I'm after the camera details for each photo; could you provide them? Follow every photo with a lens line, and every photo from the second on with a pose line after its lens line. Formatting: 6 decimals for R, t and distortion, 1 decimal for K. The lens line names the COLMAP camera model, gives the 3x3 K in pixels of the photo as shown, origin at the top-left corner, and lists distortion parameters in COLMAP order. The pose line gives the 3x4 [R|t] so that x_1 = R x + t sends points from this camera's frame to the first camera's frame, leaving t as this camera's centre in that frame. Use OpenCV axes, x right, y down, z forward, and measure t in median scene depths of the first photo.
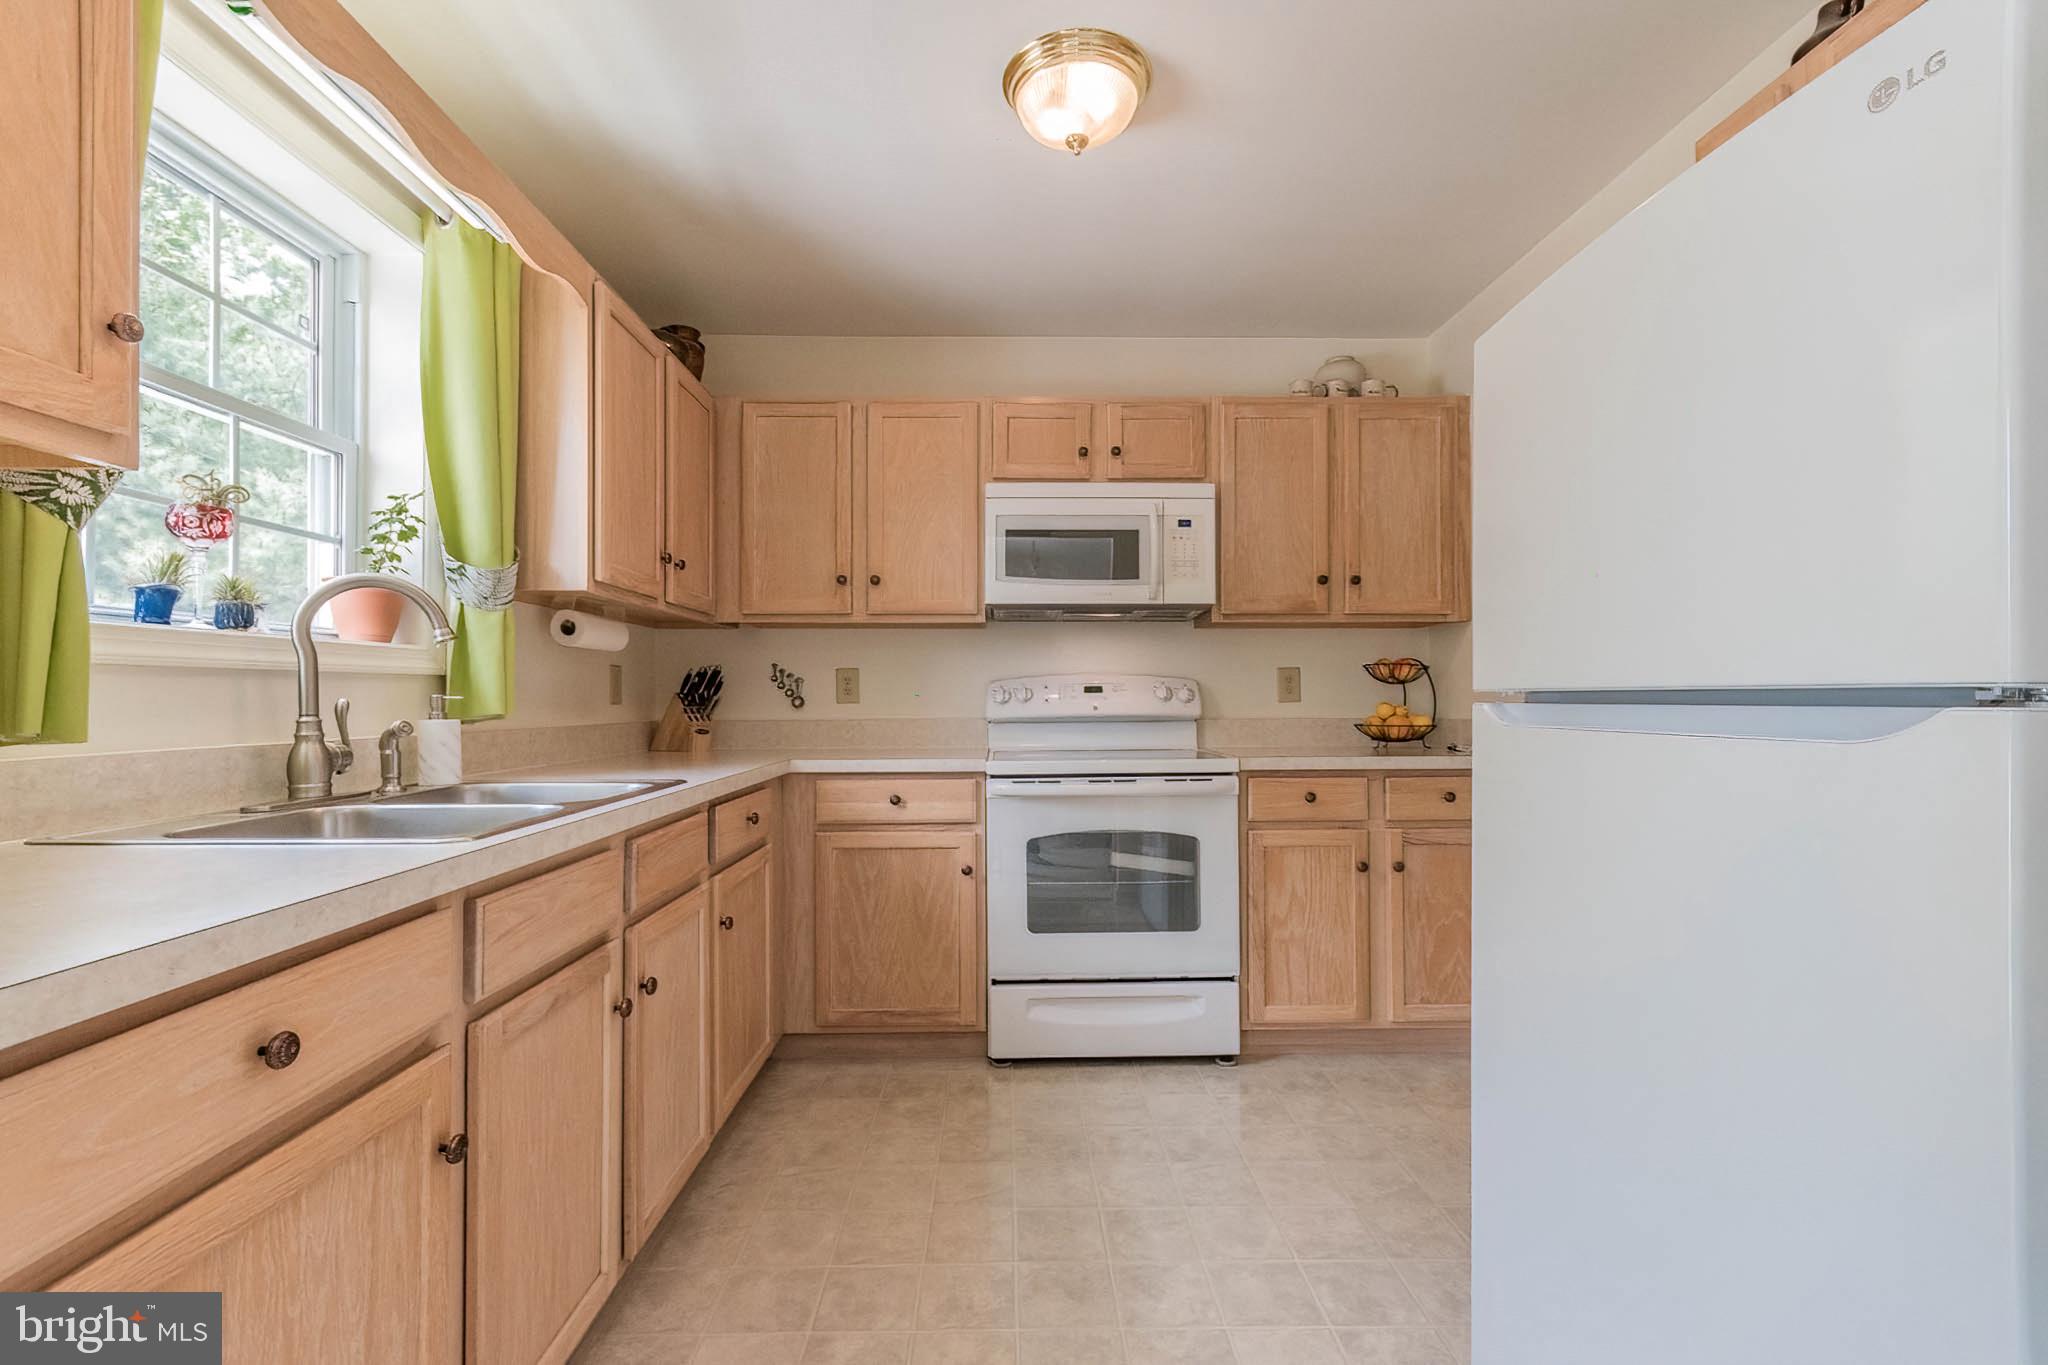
lens RADIAL K [[906.5, 0, 1010.9], [0, 906.5, 690.2], [0, 0, 1]] dist [0.000144, 0.000054]
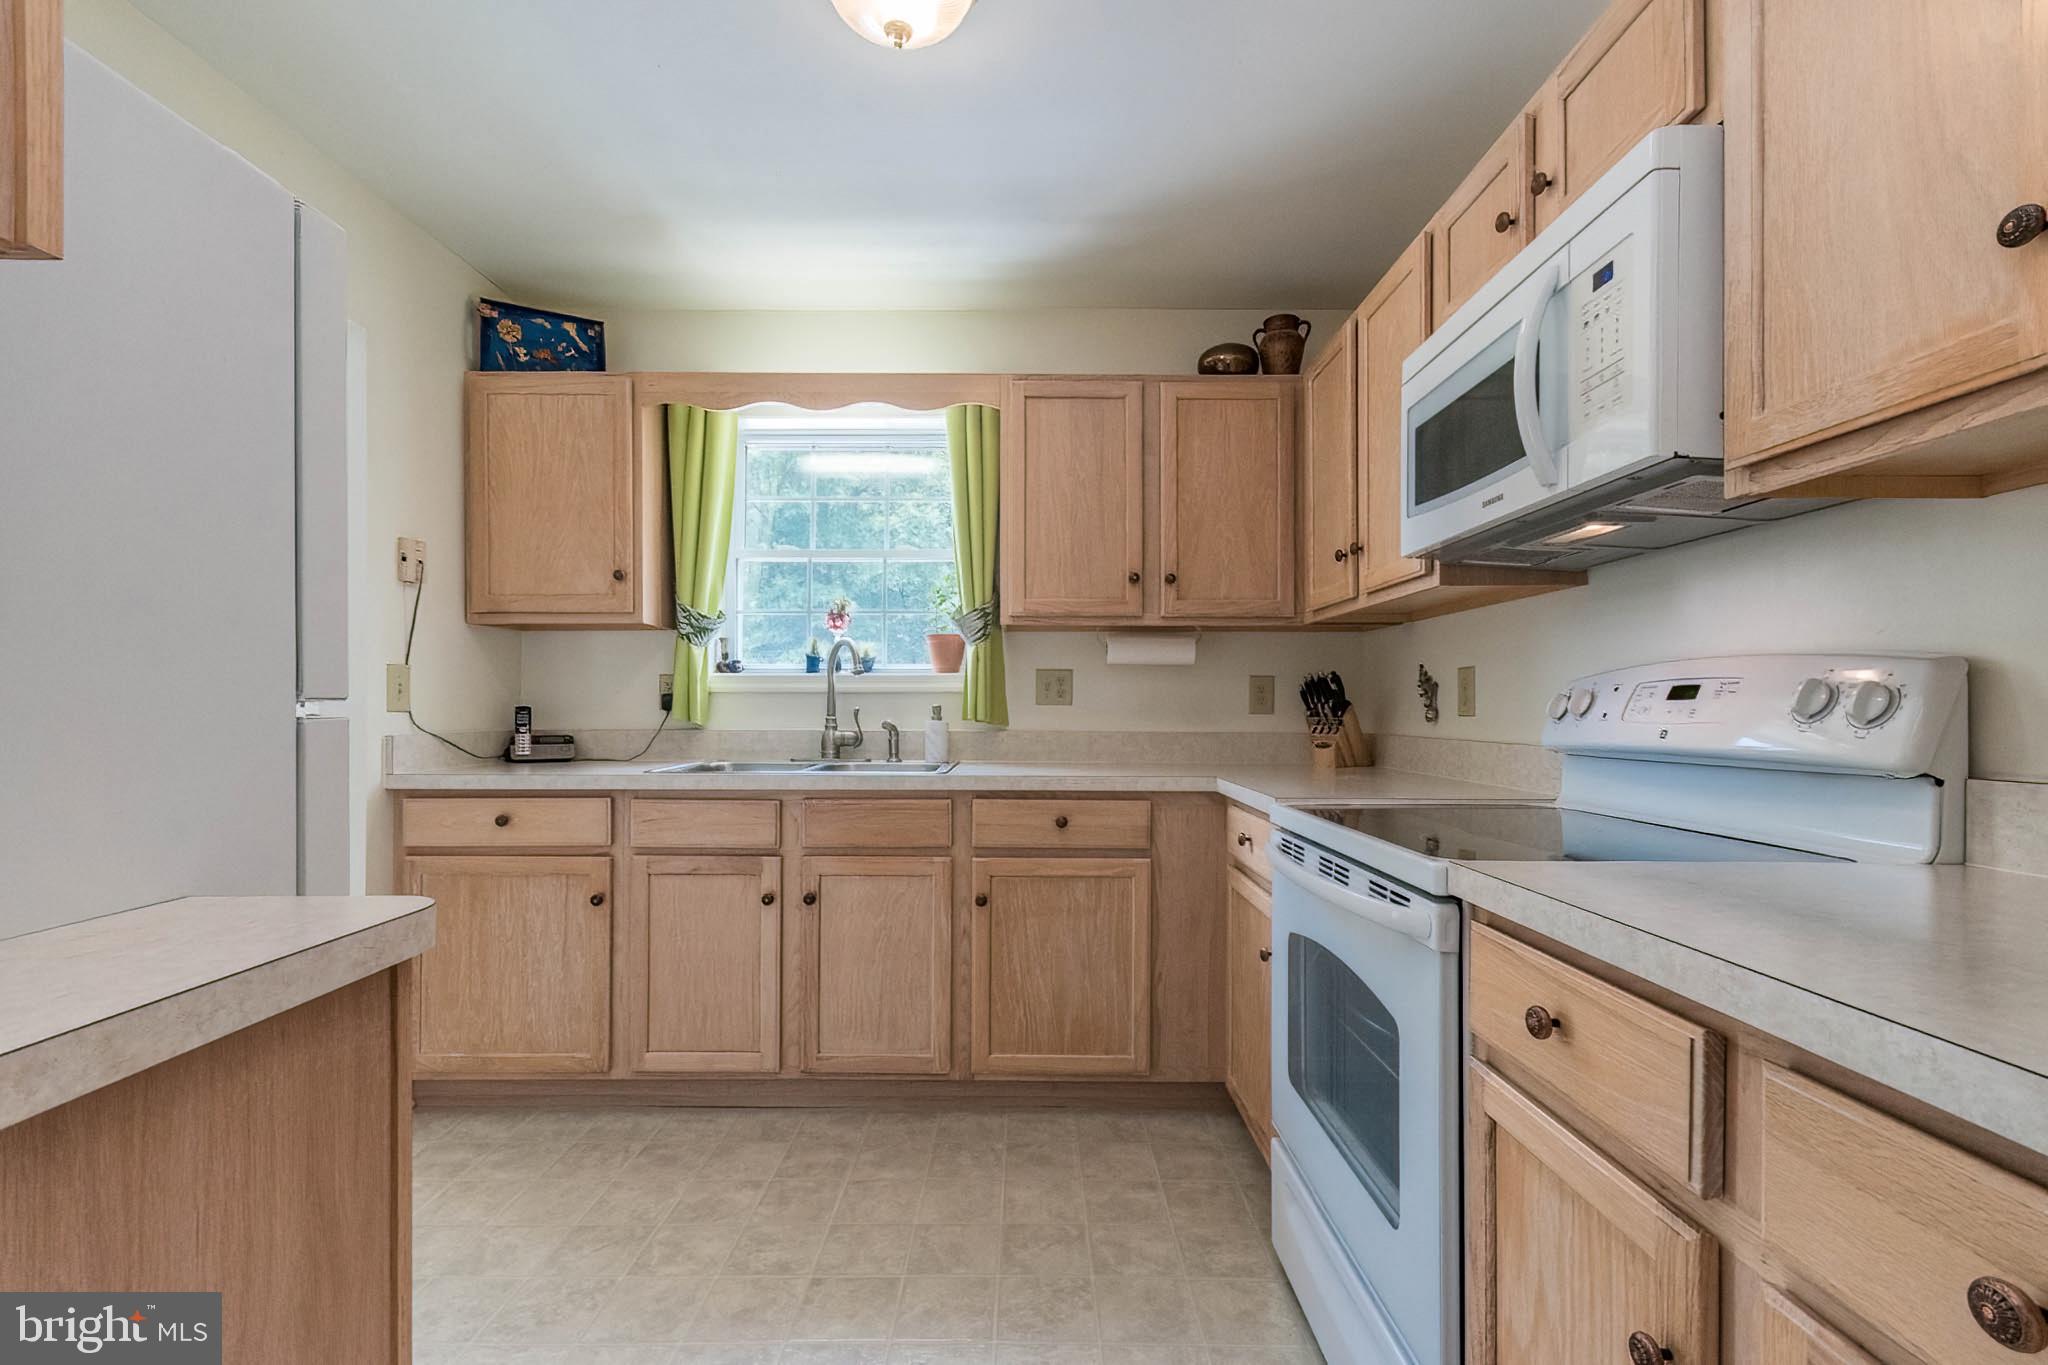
lens RADIAL K [[903.8, 0, 1032.8], [0, 903.8, 705.5], [0, 0, 1]] dist [-0.000028, -0.000050]
pose [[-0.006622, -0.000052, -0.999978, 0.646476], [0.004332, 0.999991, -0.000081, 0.005216], [0.999969, -0.004333, -0.006622, 0.816216]]
